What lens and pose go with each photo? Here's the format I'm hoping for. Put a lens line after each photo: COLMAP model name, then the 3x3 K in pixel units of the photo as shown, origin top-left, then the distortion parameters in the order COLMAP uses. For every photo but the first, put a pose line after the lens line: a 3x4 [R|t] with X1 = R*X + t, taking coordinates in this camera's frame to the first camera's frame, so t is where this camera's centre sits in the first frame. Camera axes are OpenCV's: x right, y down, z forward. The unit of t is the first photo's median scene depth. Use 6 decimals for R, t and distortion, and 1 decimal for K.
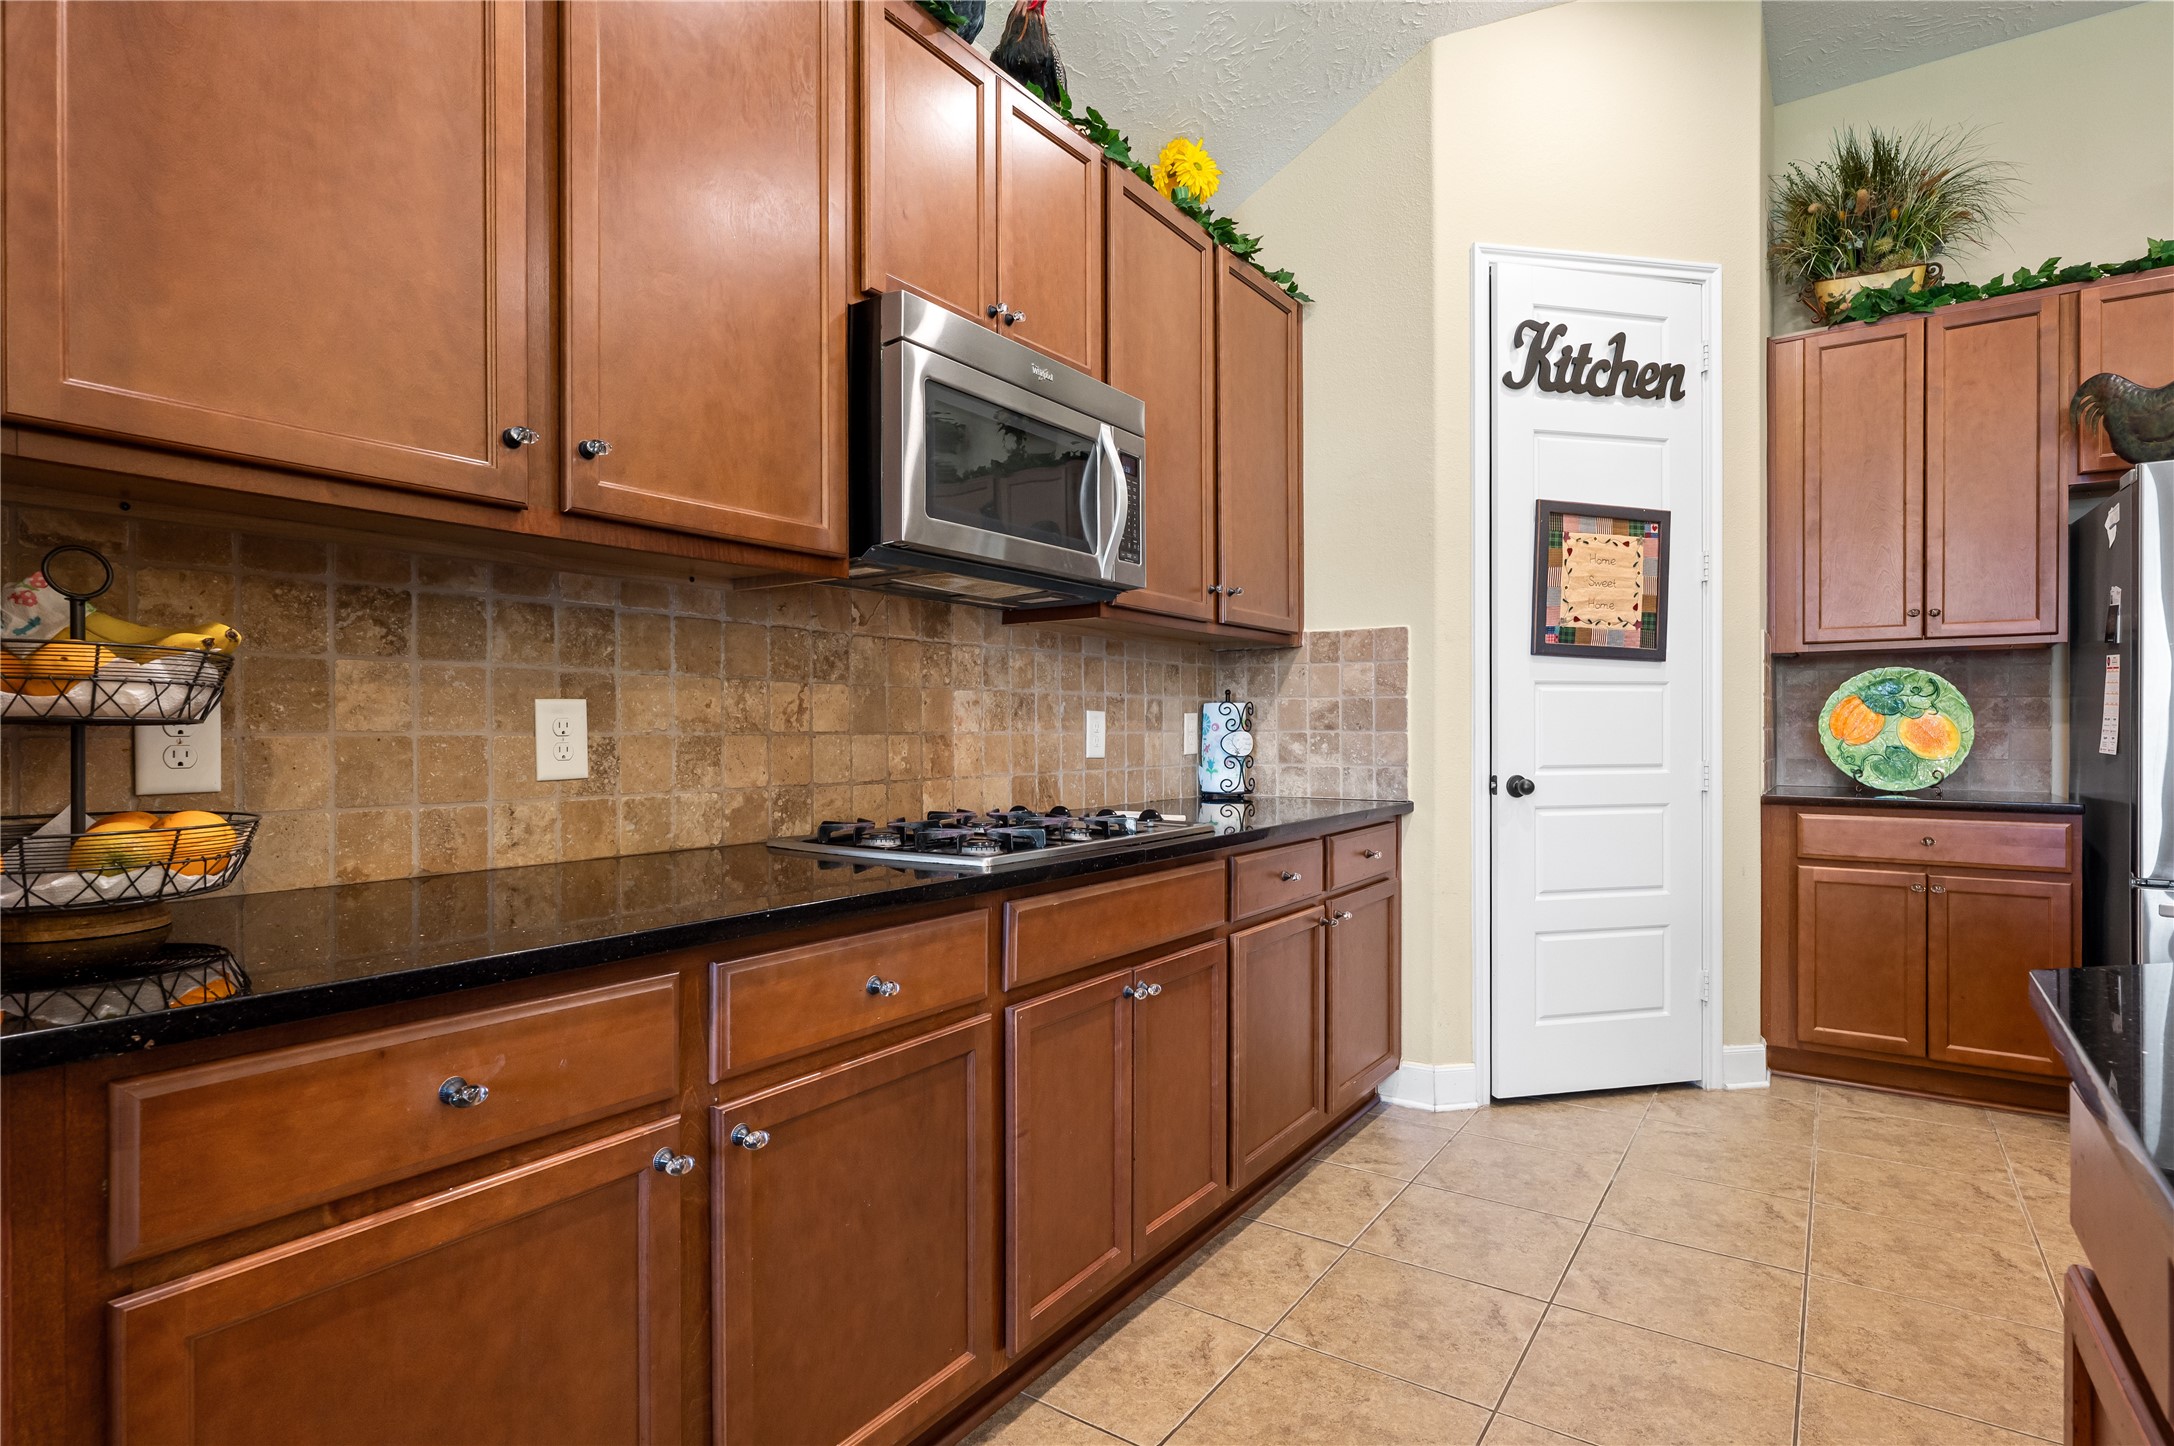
lens RADIAL K [[1091.7, 0, 1083.7], [0, 1091.7, 722.3], [0, 0, 1]] dist [0.006287, 0.000585]
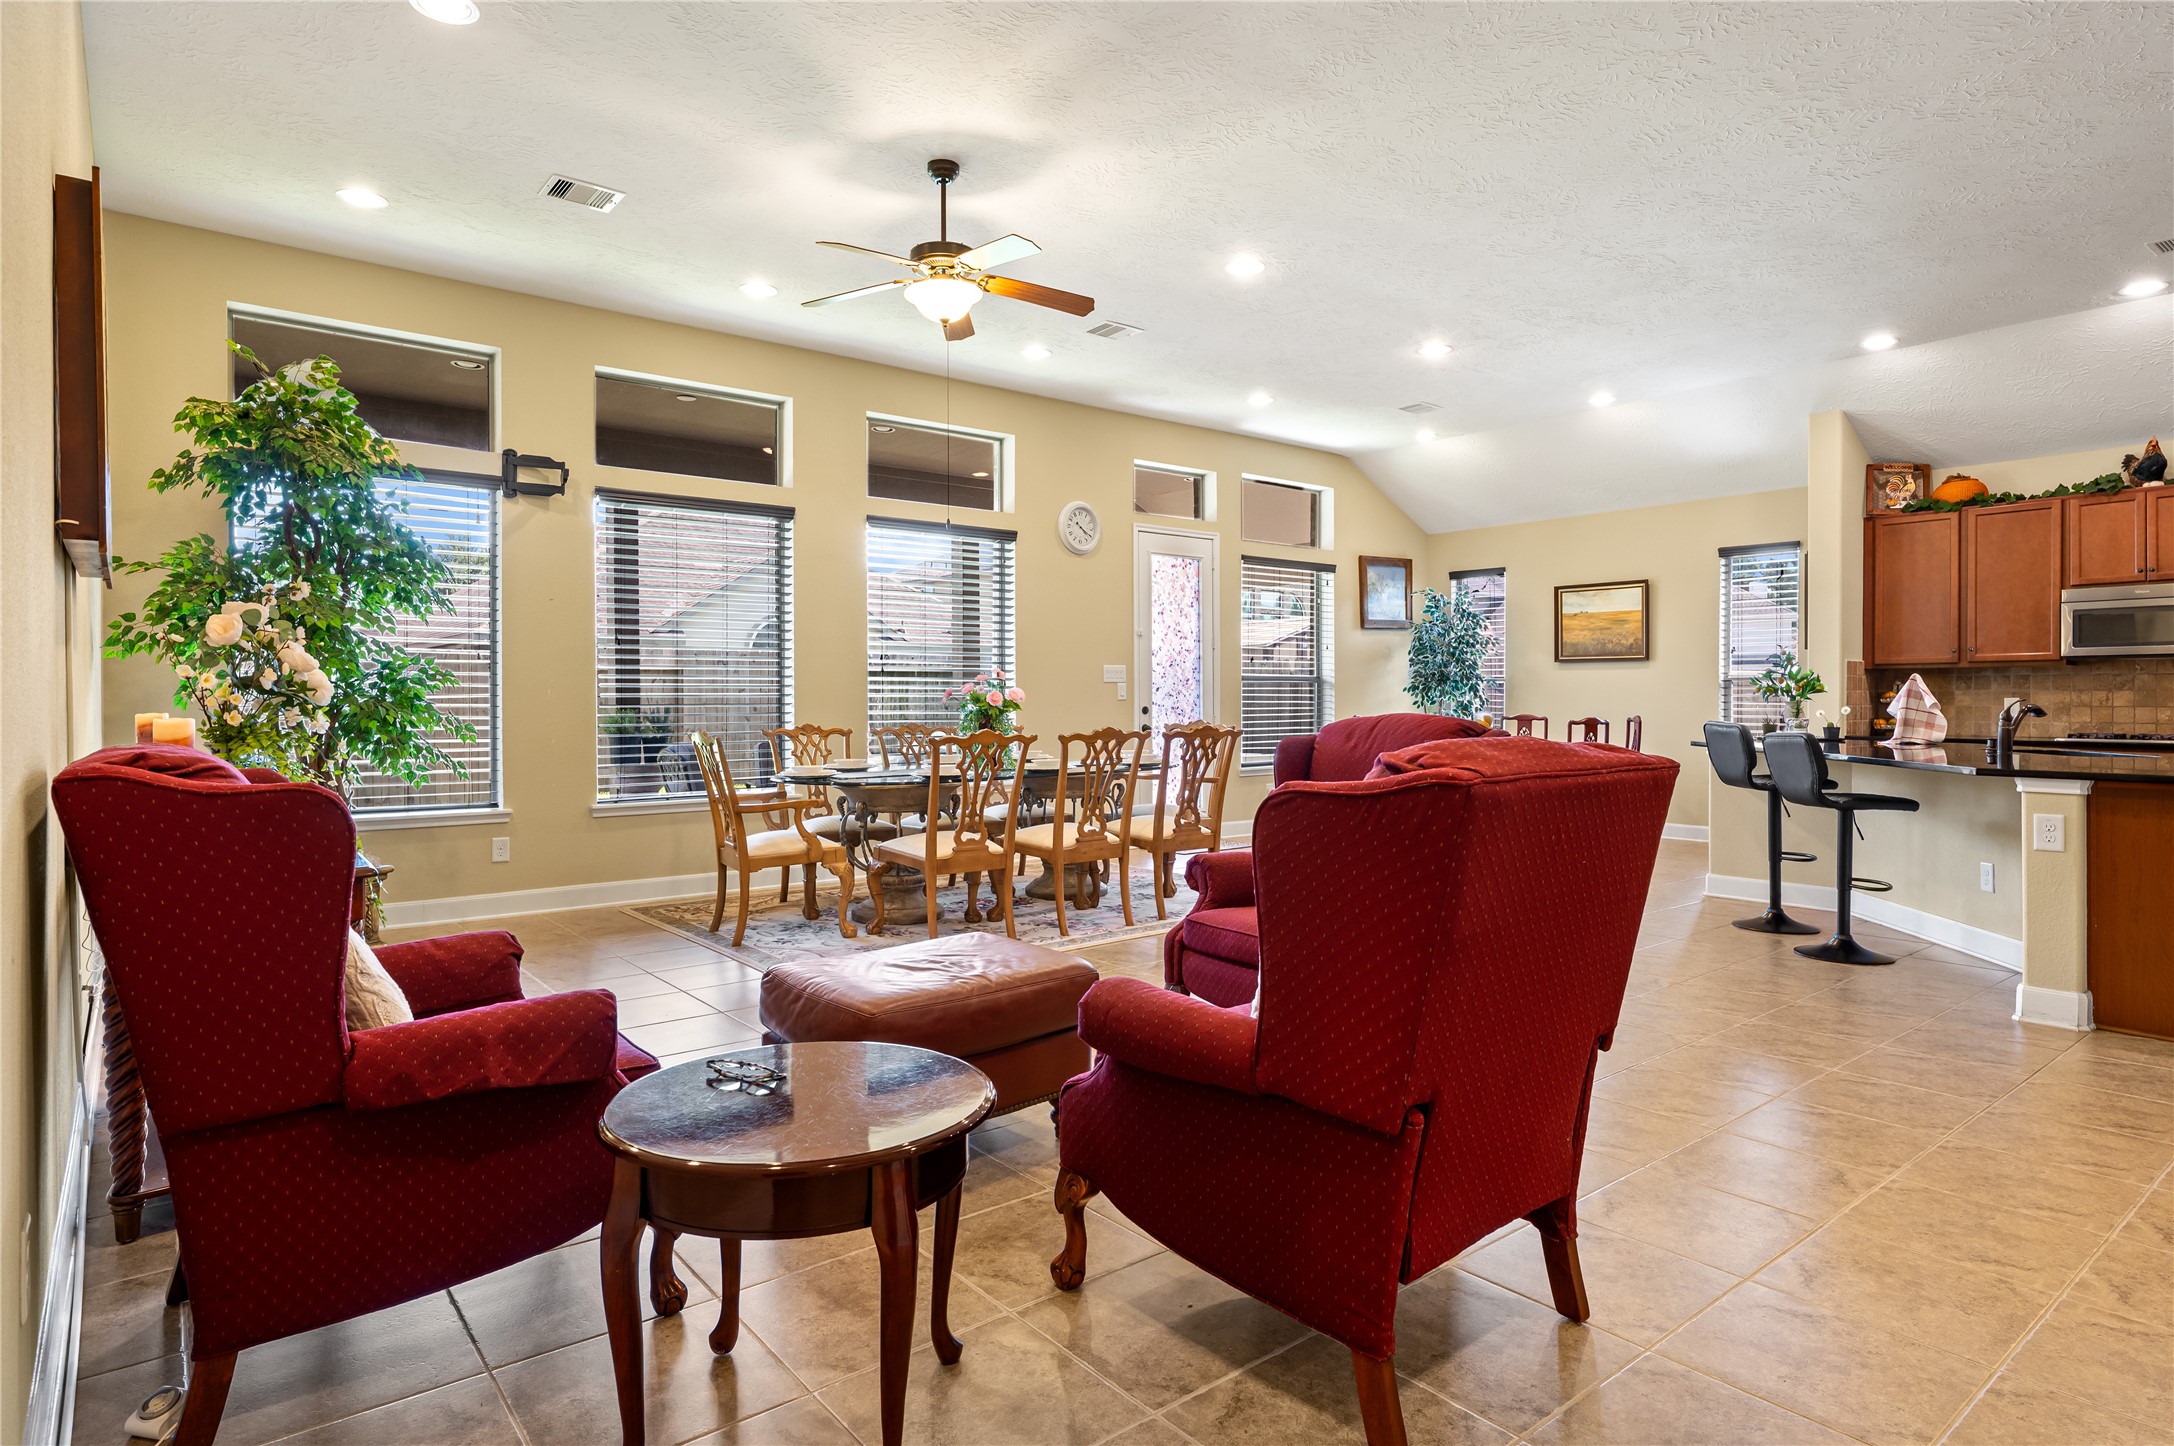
lens RADIAL K [[1195.1, 0, 1094.9], [0, 1195.1, 702.8], [0, 0, 1]] dist [0.015250, -0.000638]
pose [[-0.272360, 0.004398, -0.962185, 2.688580], [0.007419, 0.999969, 0.002471, -0.021538], [0.962167, -0.006465, -0.272384, -0.614515]]
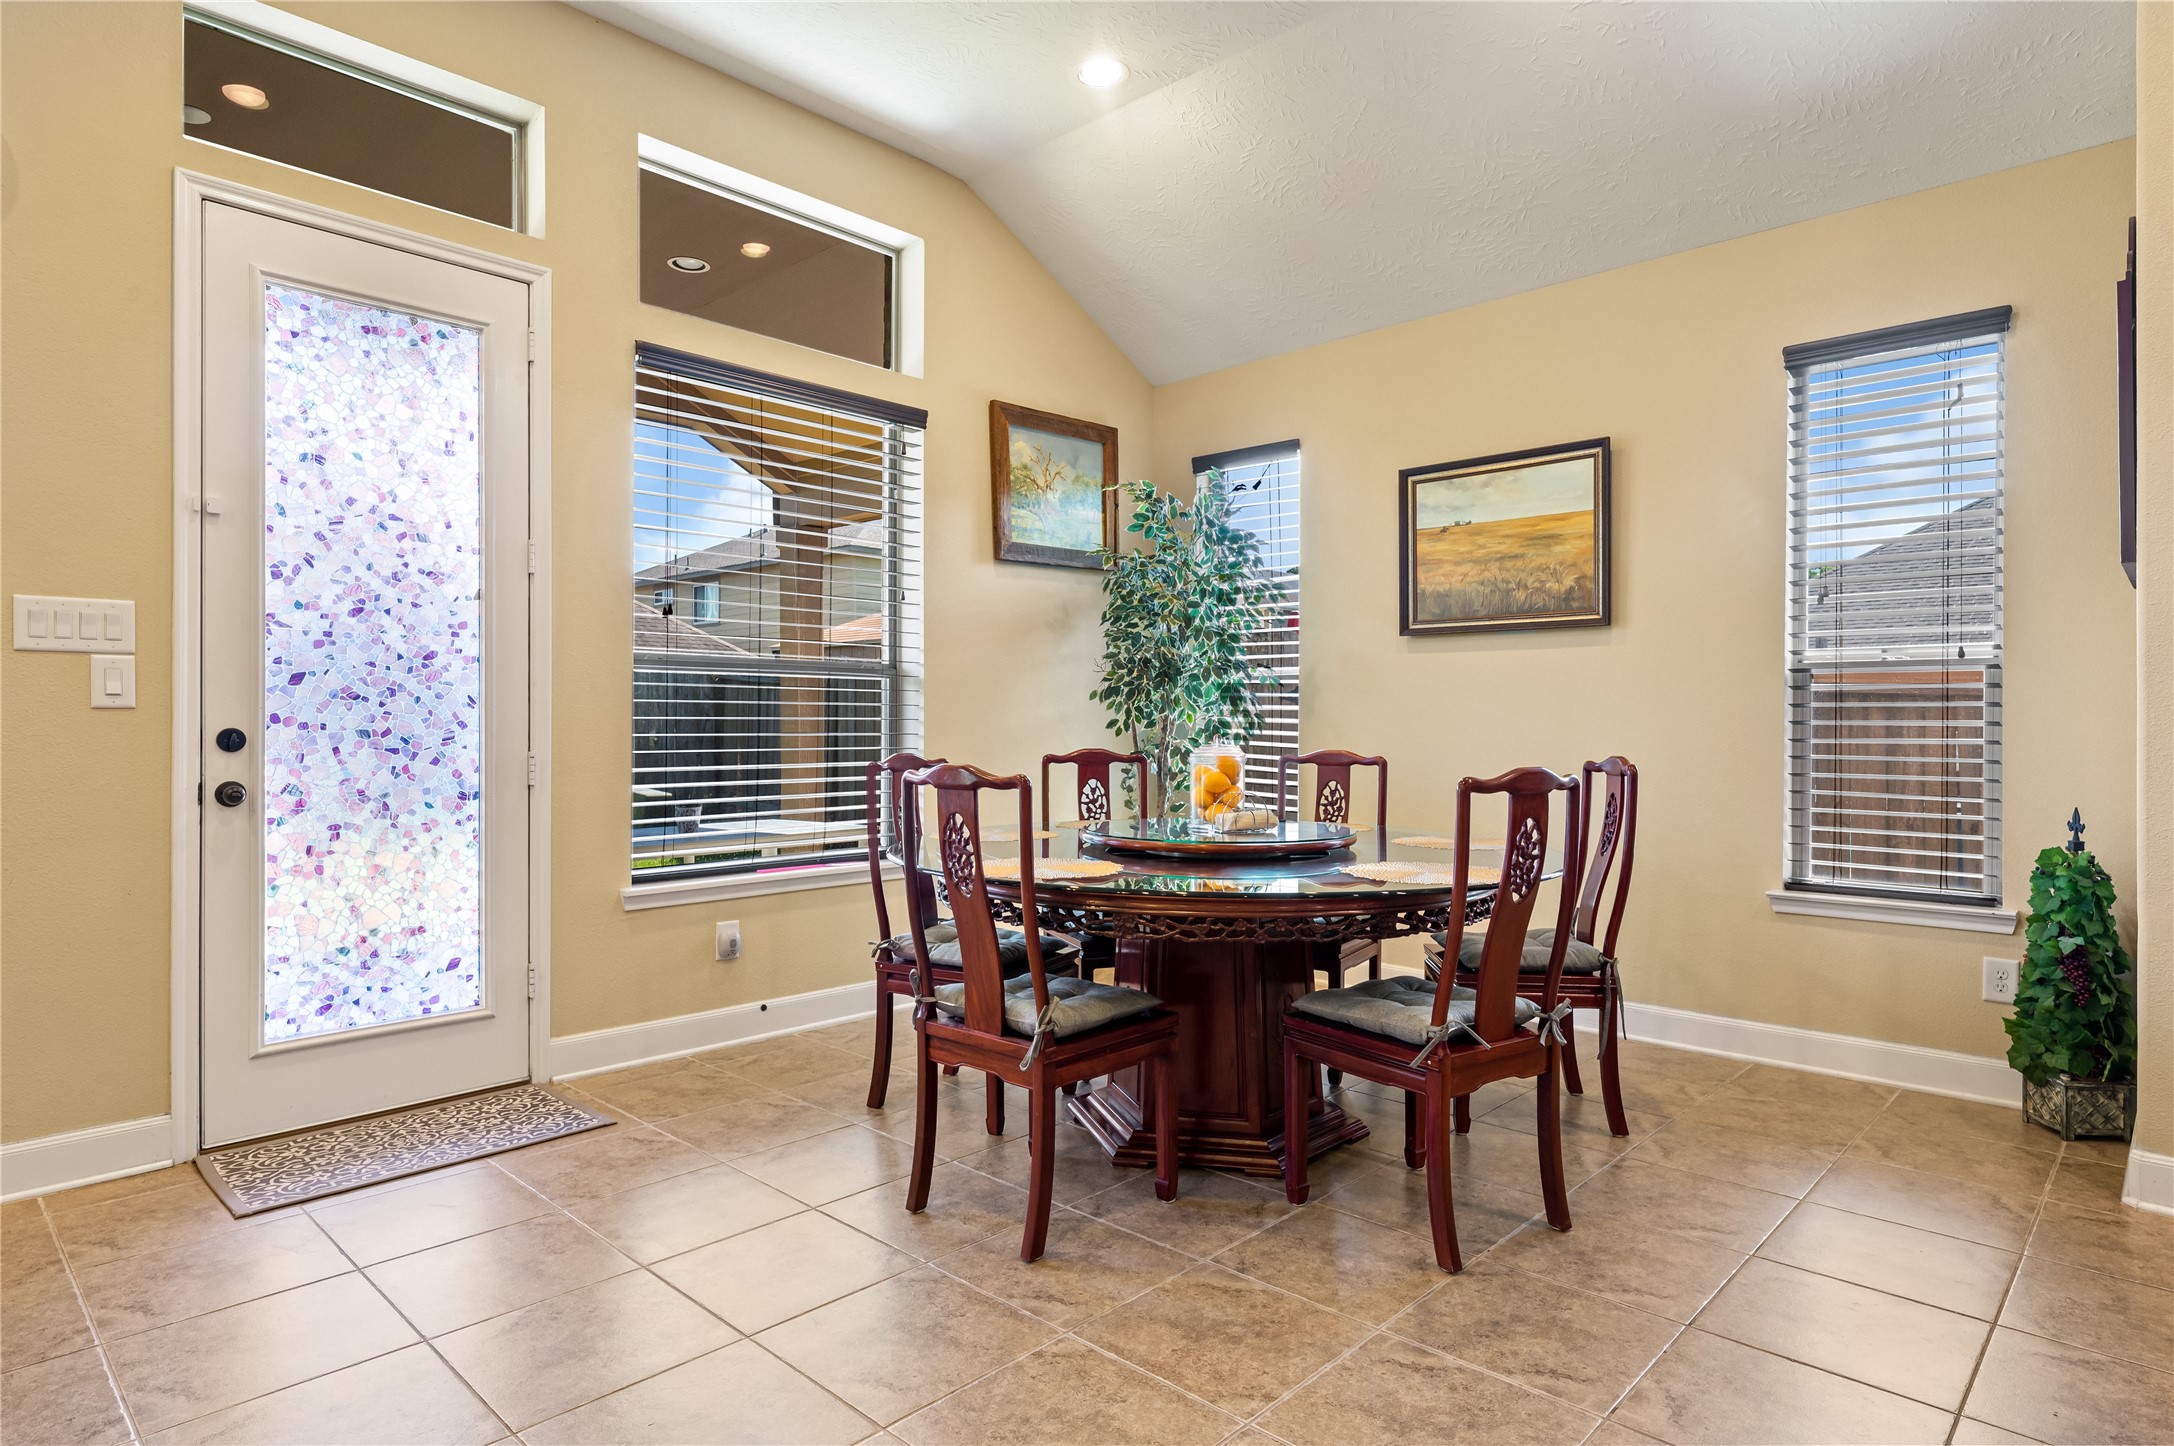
lens RADIAL K [[1195.1, 0, 1097.9], [0, 1195.1, 737.4], [0, 0, 1]] dist [0.015250, -0.000638]
pose [[-0.140793, 0.011360, -0.989974, 0.725728], [0.004397, 0.999931, 0.010849, -0.005180], [0.990029, -0.002825, -0.140833, -0.458940]]
